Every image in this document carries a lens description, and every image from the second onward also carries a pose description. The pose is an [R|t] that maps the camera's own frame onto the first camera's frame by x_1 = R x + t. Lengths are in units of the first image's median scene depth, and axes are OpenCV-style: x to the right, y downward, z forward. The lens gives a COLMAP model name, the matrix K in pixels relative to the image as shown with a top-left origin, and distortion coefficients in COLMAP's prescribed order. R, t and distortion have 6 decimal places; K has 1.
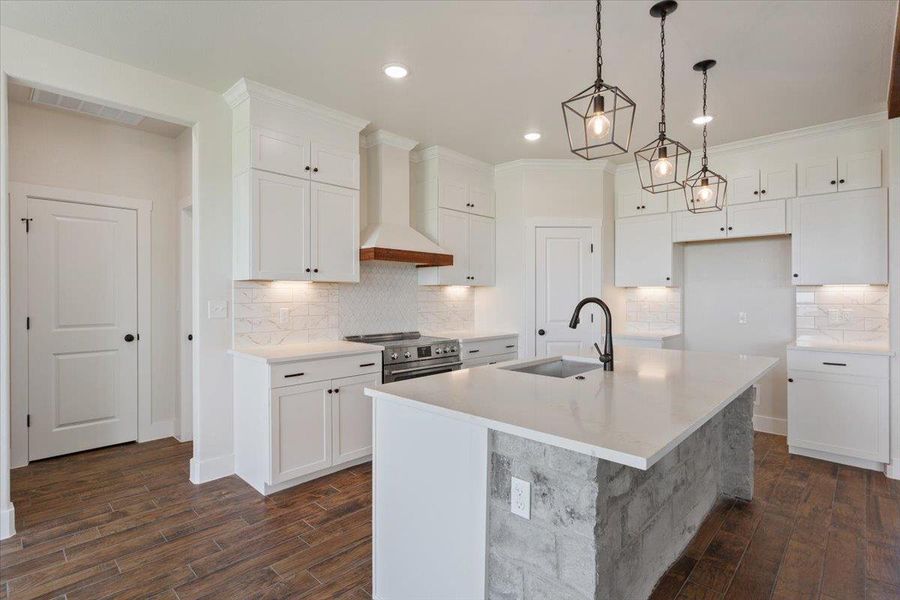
lens RADIAL K [[432.1, 0, 462.2], [0, 432.1, 299.3], [0, 0, 1]] dist [-0.001094, 0.000166]
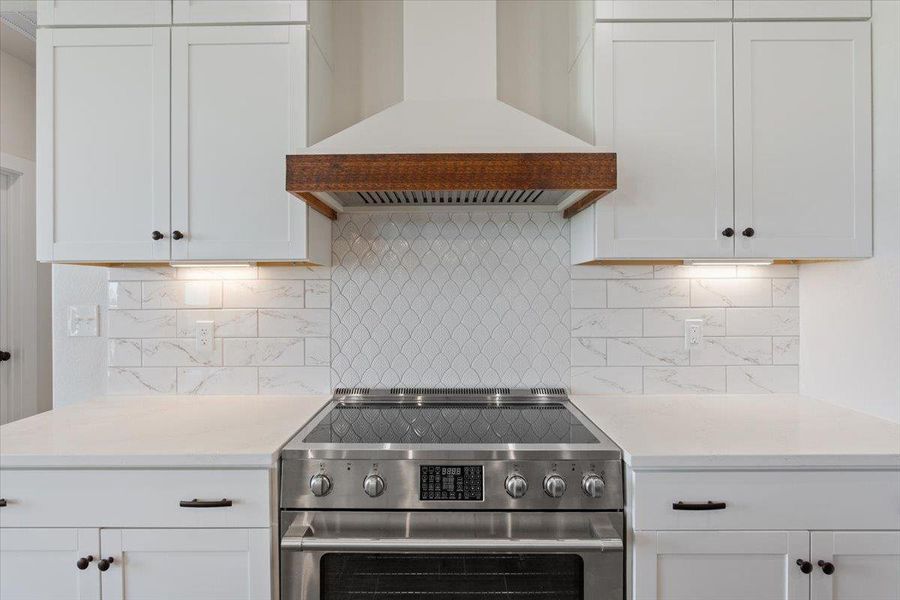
lens RADIAL K [[444.5, 0, 452.9], [0, 444.5, 292.4], [0, 0, 1]] dist [-0.003555, -0.000011]
pose [[0.676450, -0.004957, -0.736472, 0.128569], [-0.000354, 0.999975, -0.007055, -0.006457], [0.736489, 0.005033, 0.676431, 0.737393]]
